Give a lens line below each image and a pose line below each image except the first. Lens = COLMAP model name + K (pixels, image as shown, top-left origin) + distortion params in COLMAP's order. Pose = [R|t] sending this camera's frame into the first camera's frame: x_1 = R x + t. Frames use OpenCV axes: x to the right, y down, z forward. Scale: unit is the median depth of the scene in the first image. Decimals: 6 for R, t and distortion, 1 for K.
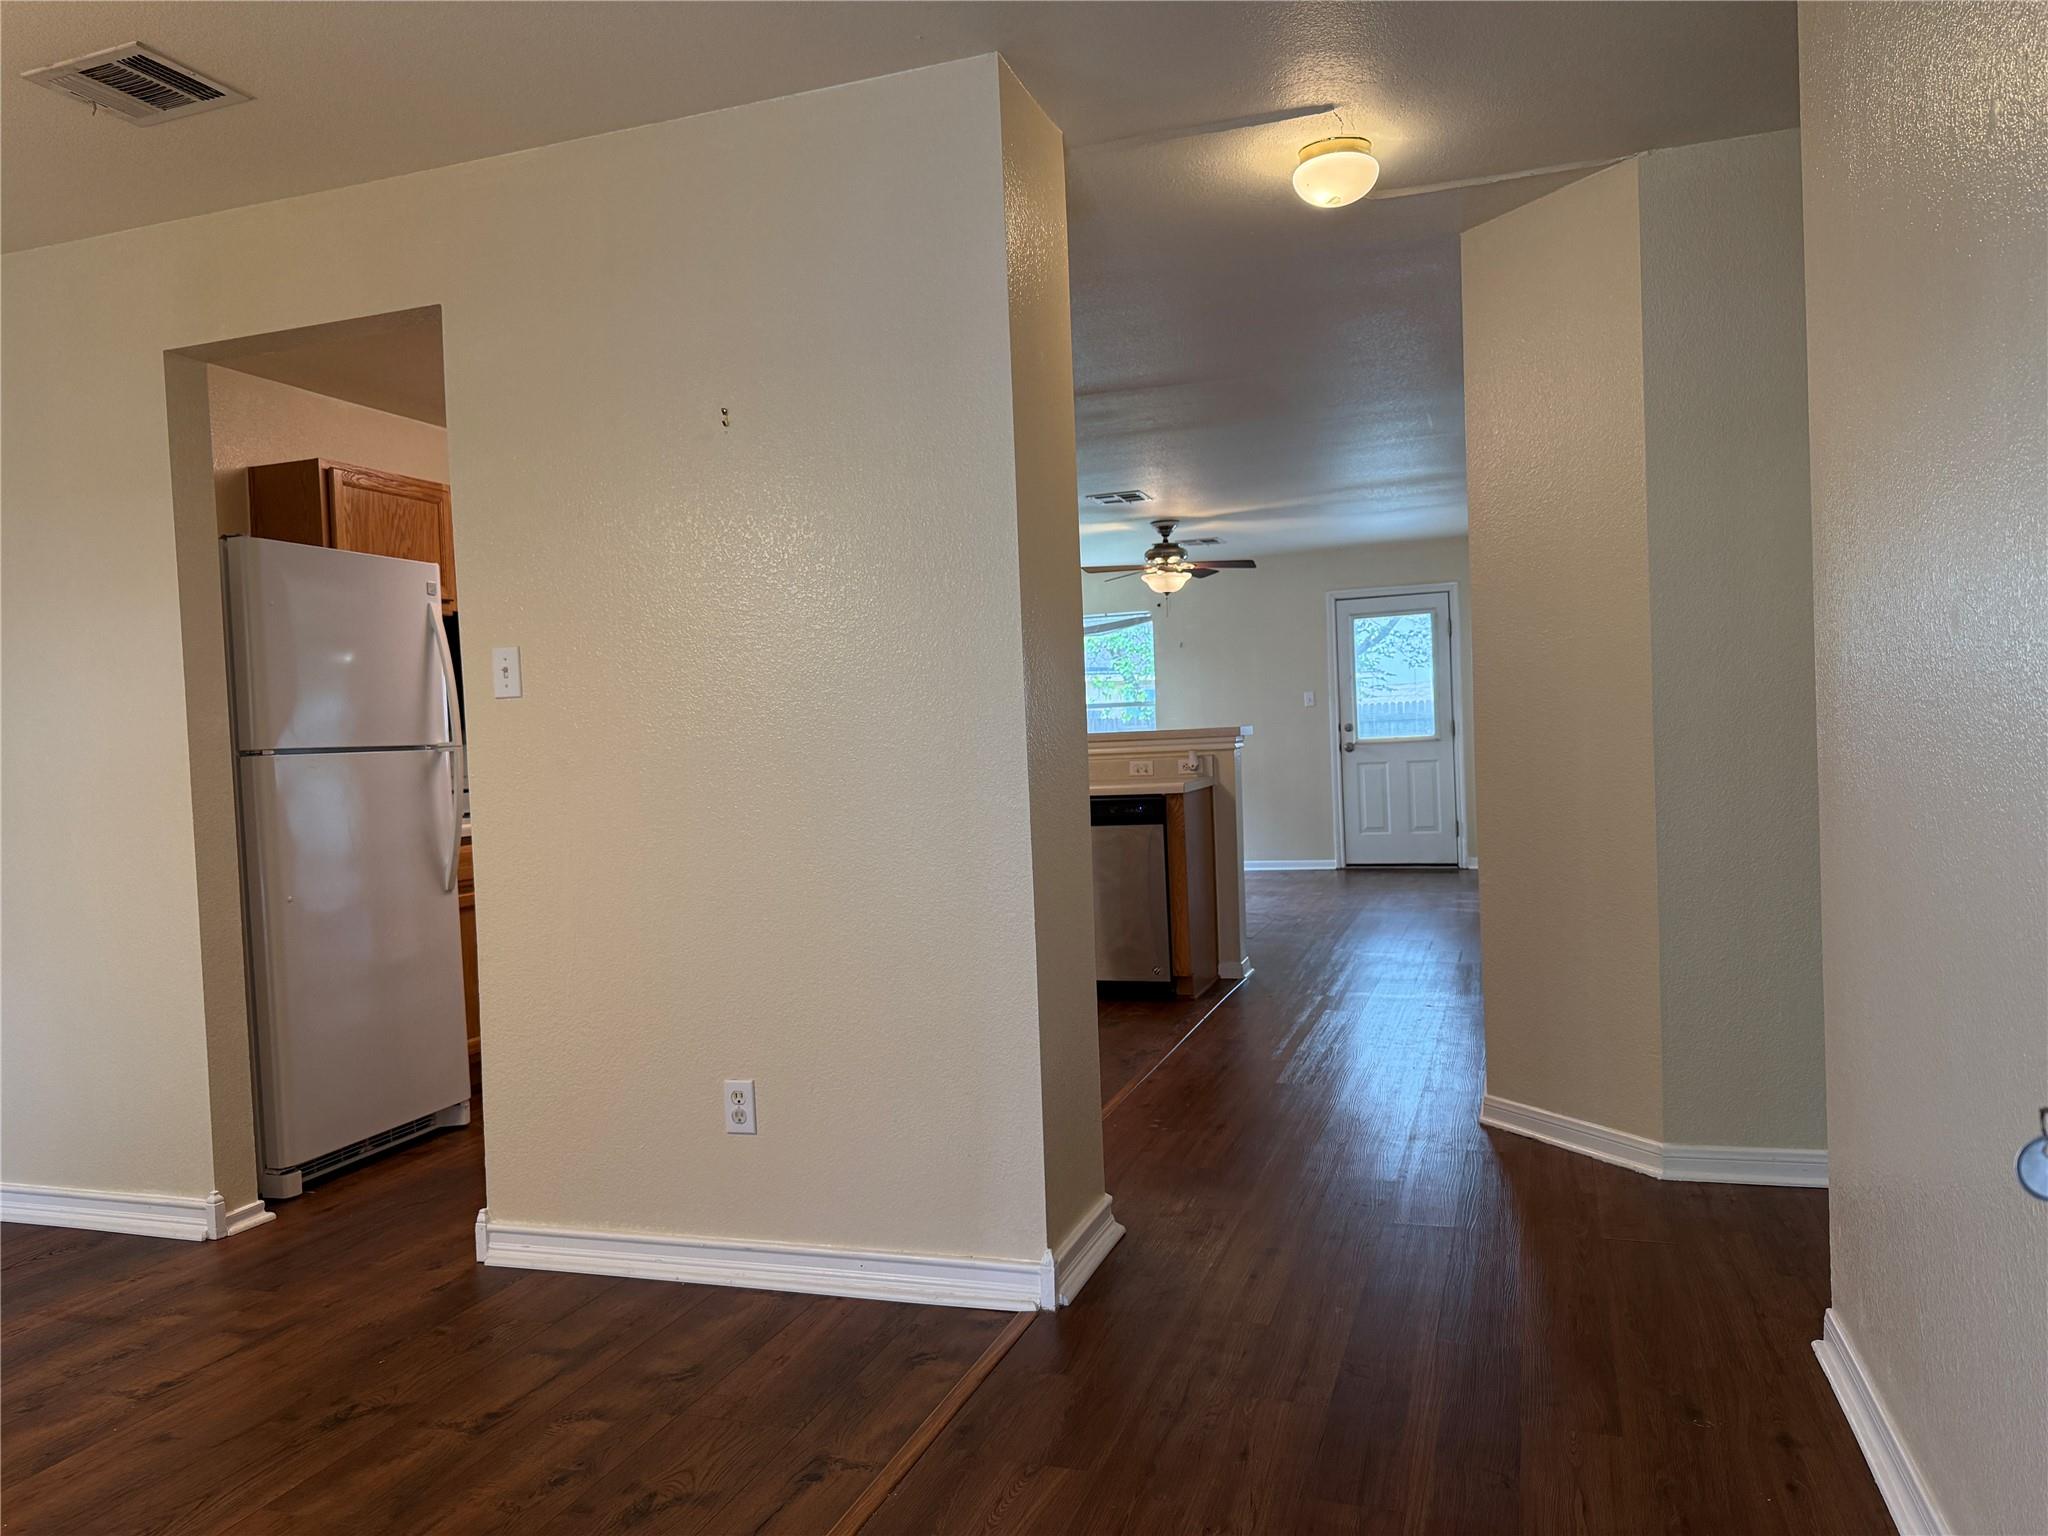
lens RADIAL K [[1463.3, 0, 1022.7], [0, 1463.3, 752.4], [0, 0, 1]] dist [0.026652, -0.025253]
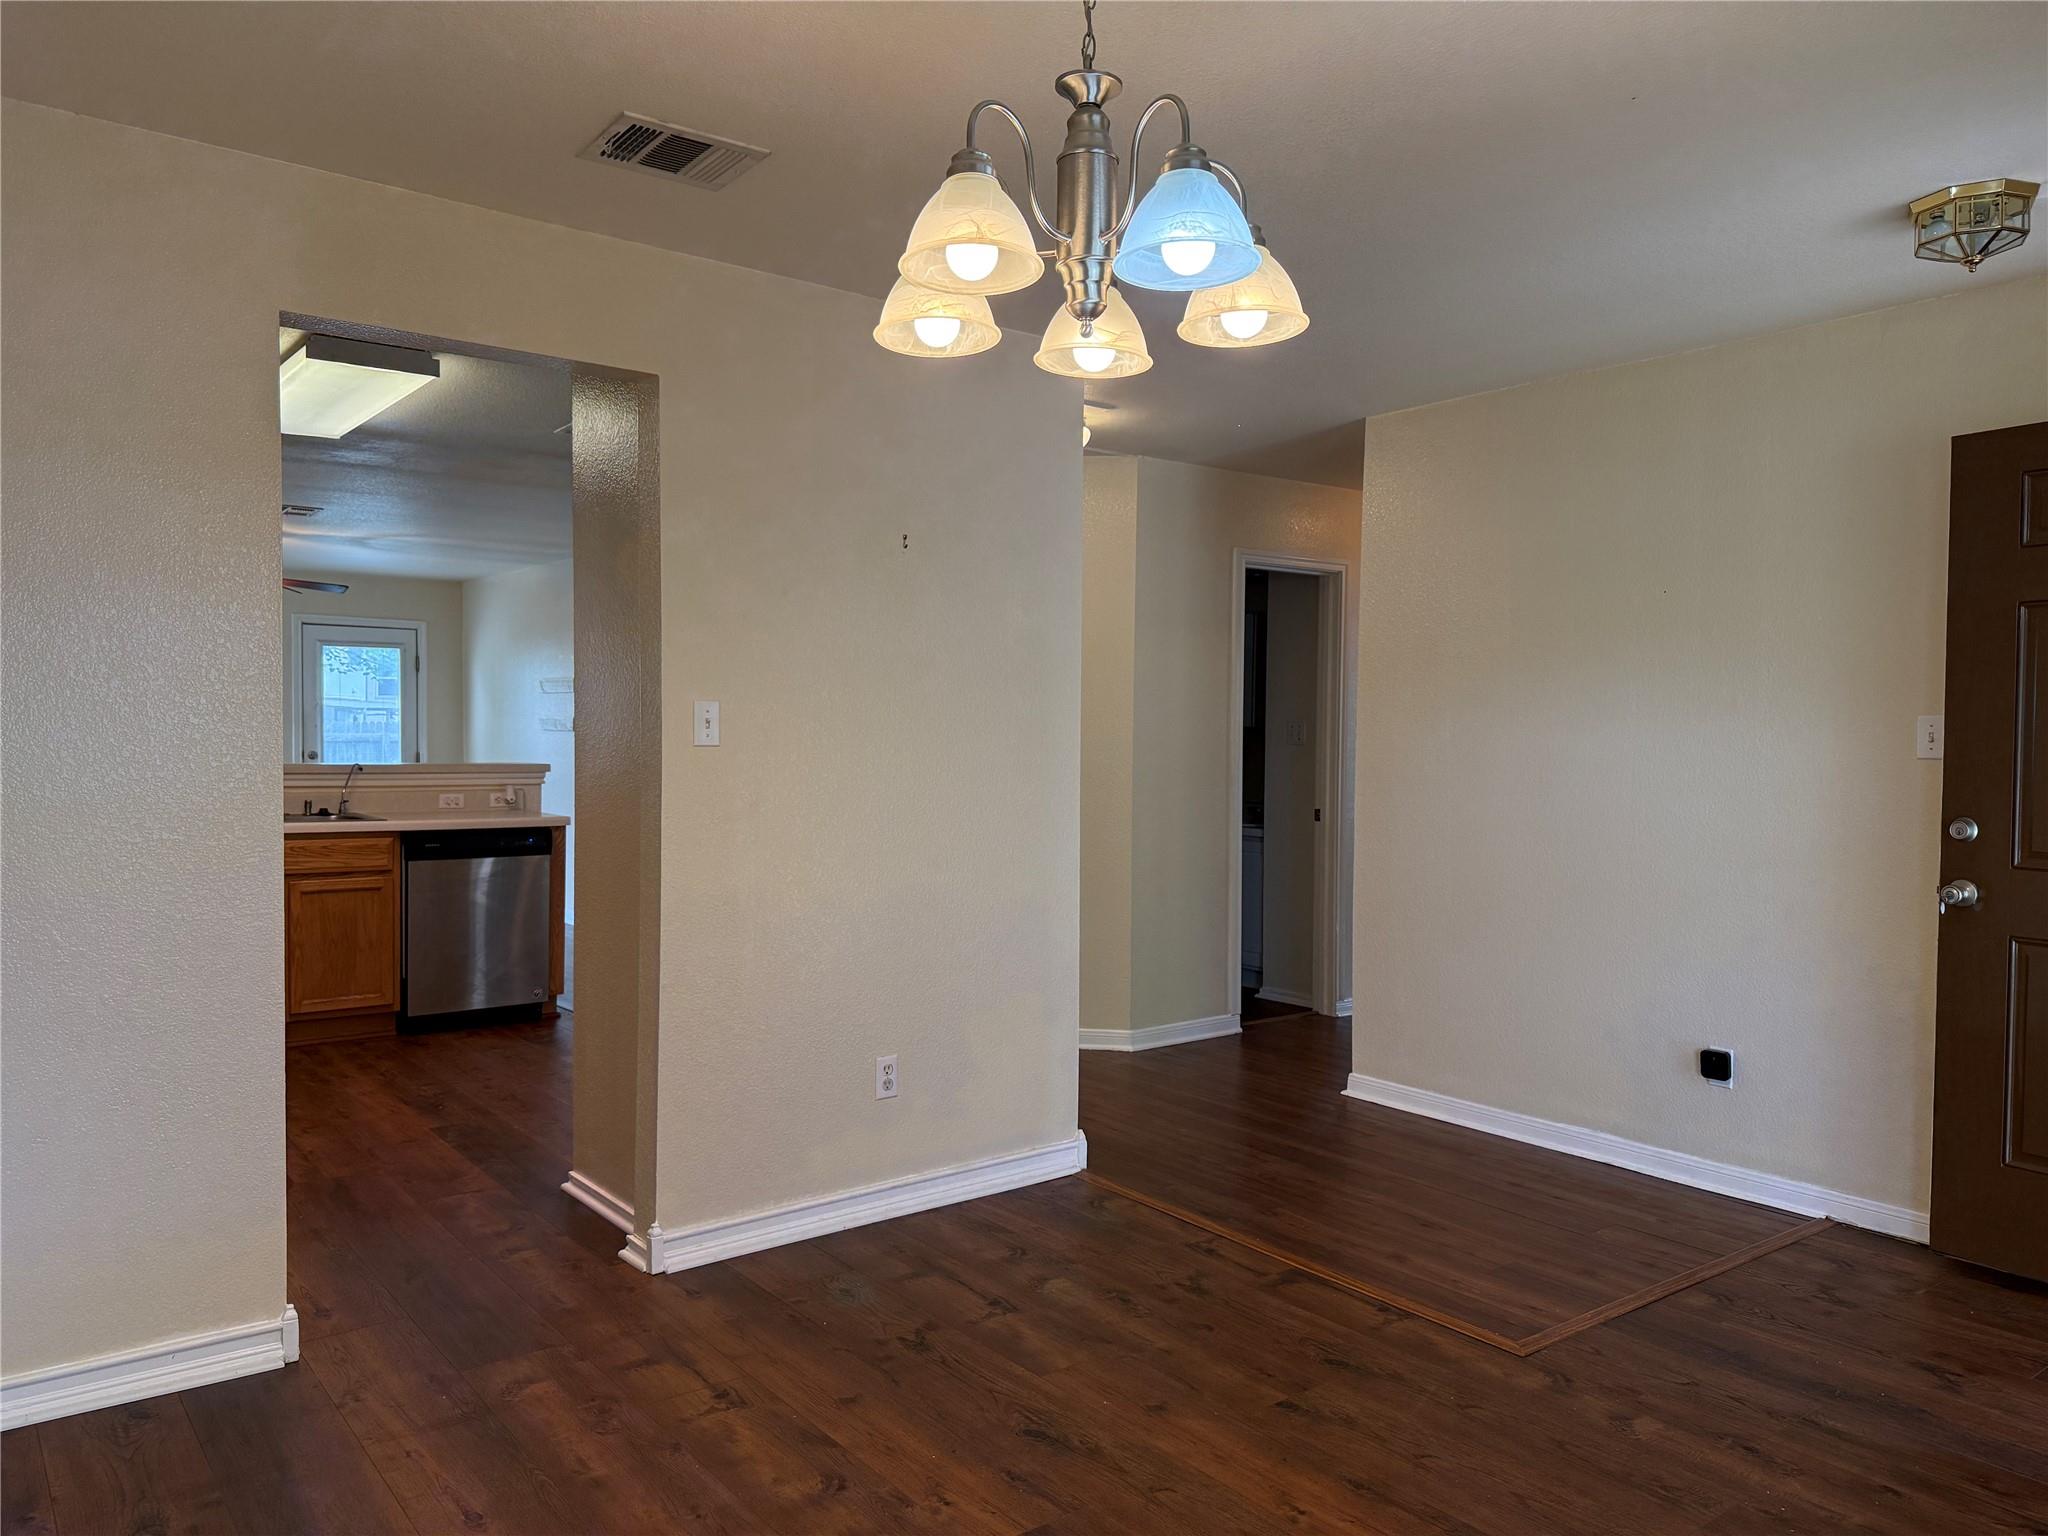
lens RADIAL K [[1430.7, 0, 1024.0], [0, 1430.7, 768.0], [0, 0, 1]] dist [0.127274, -0.135386]
pose [[0.547452, 0.028723, 0.836344, -0.538935], [-0.024793, 0.999529, -0.018099, -0.003649], [-0.836470, -0.010827, 0.547906, 0.097509]]
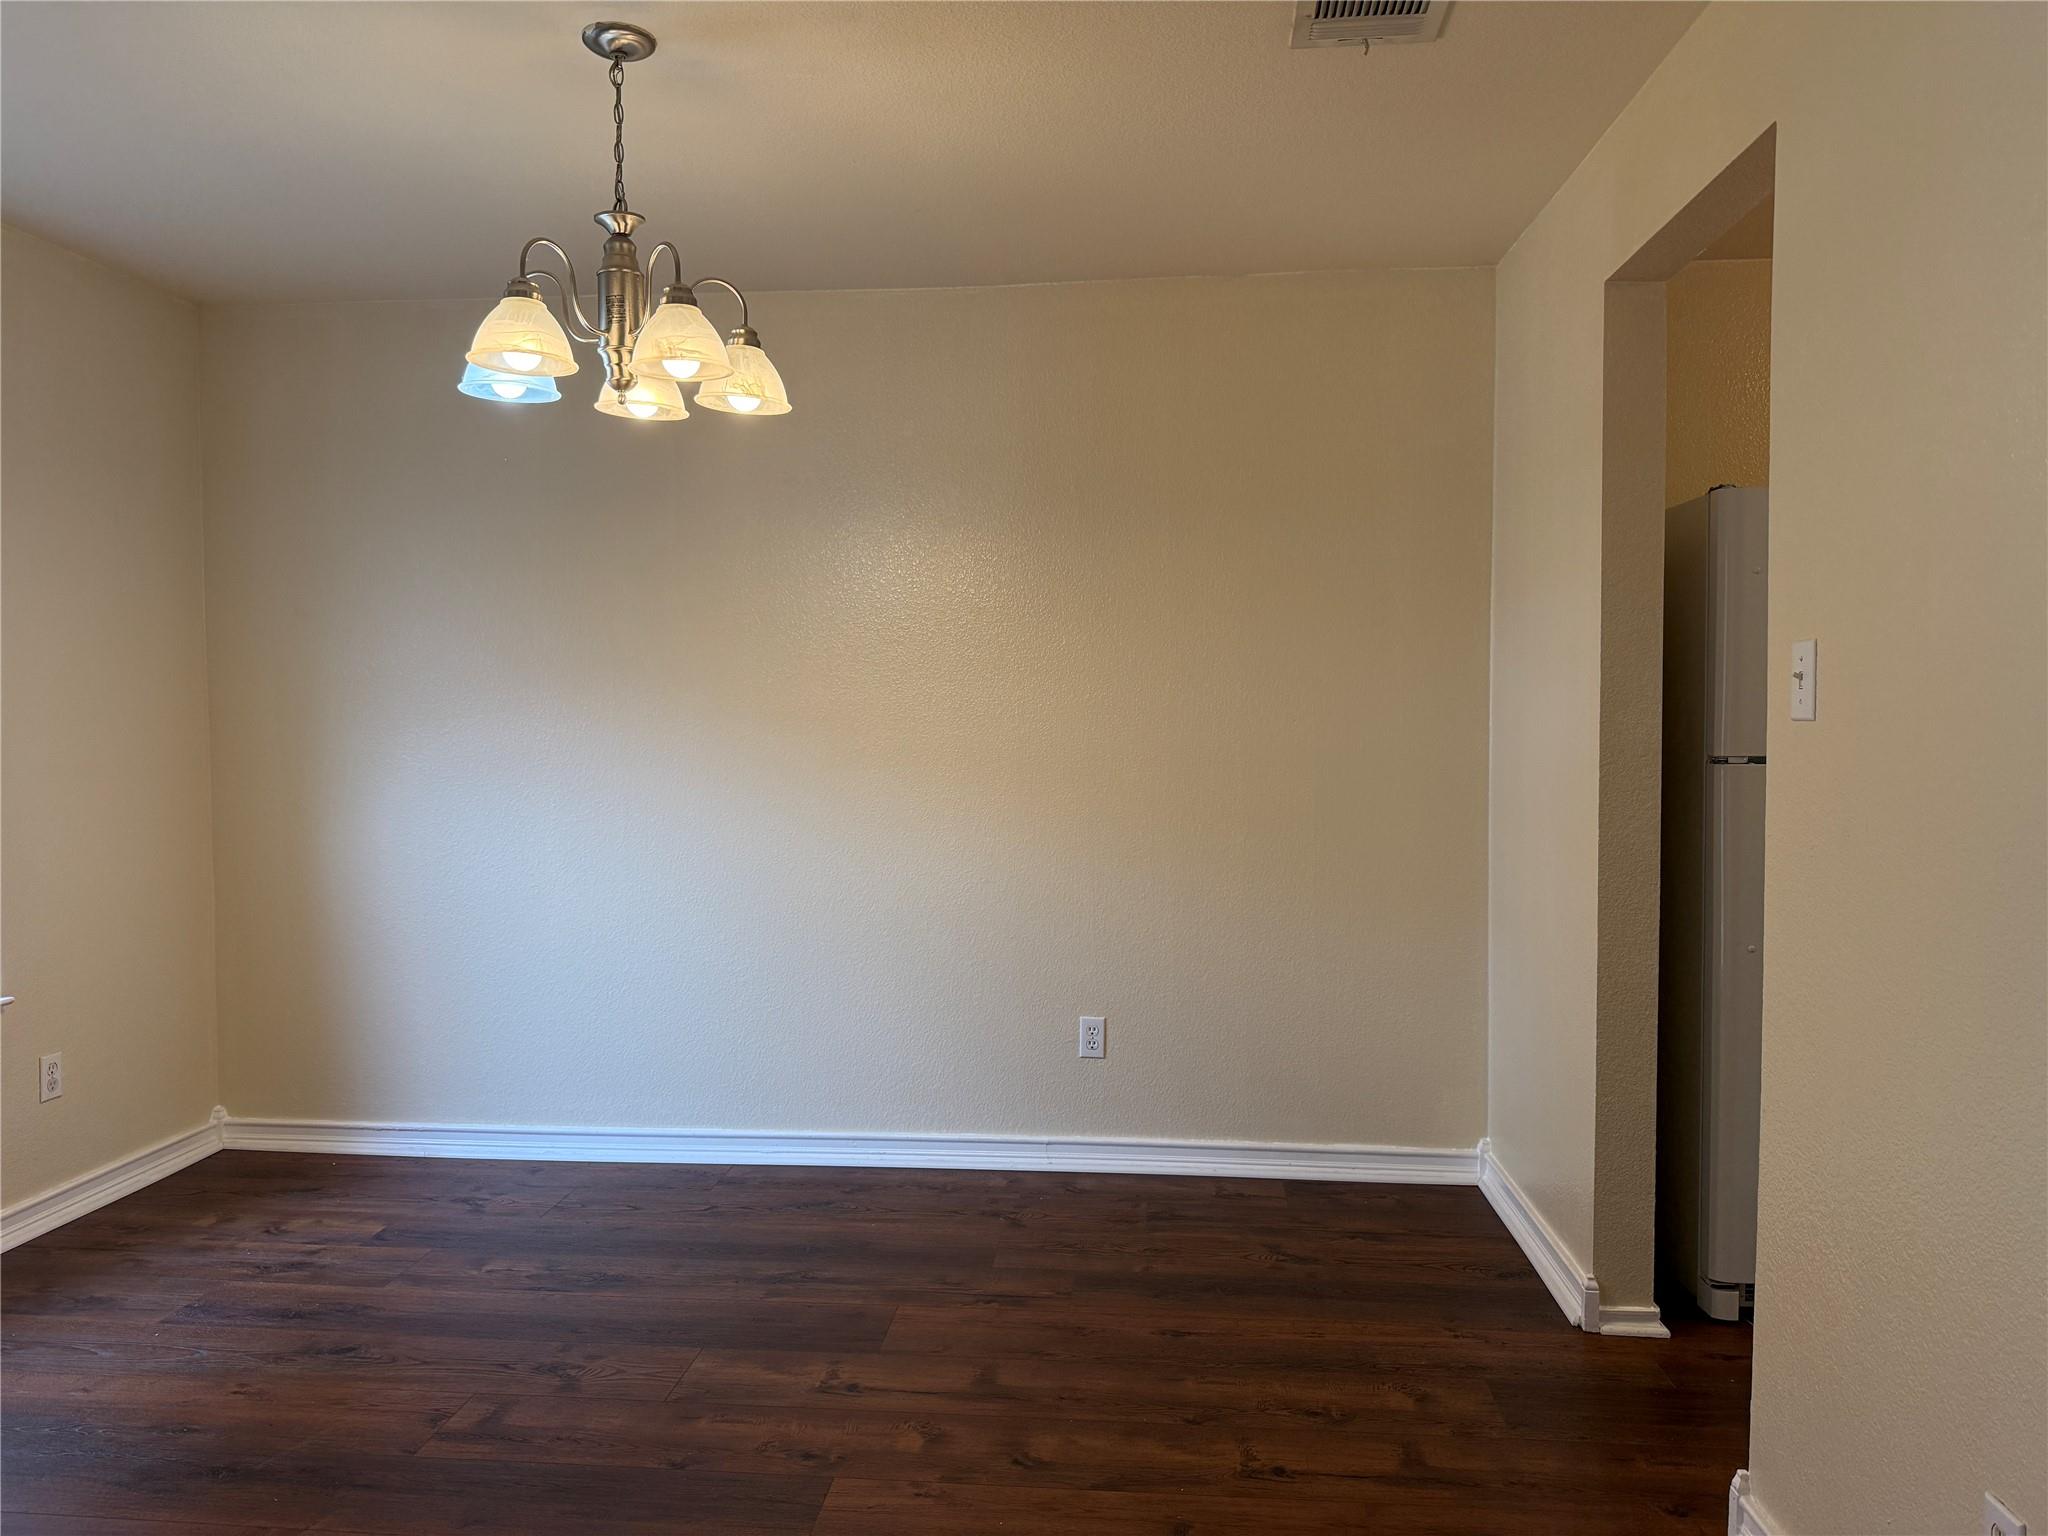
lens RADIAL K [[1463.3, 0, 1022.7], [0, 1463.3, 752.4], [0, 0, 1]] dist [0.026652, -0.025253]
pose [[0.243085, 0.072676, -0.967278, 0.090007], [-0.020576, 0.997351, 0.069765, -0.029221], [0.969787, 0.002944, 0.243937, 0.248099]]
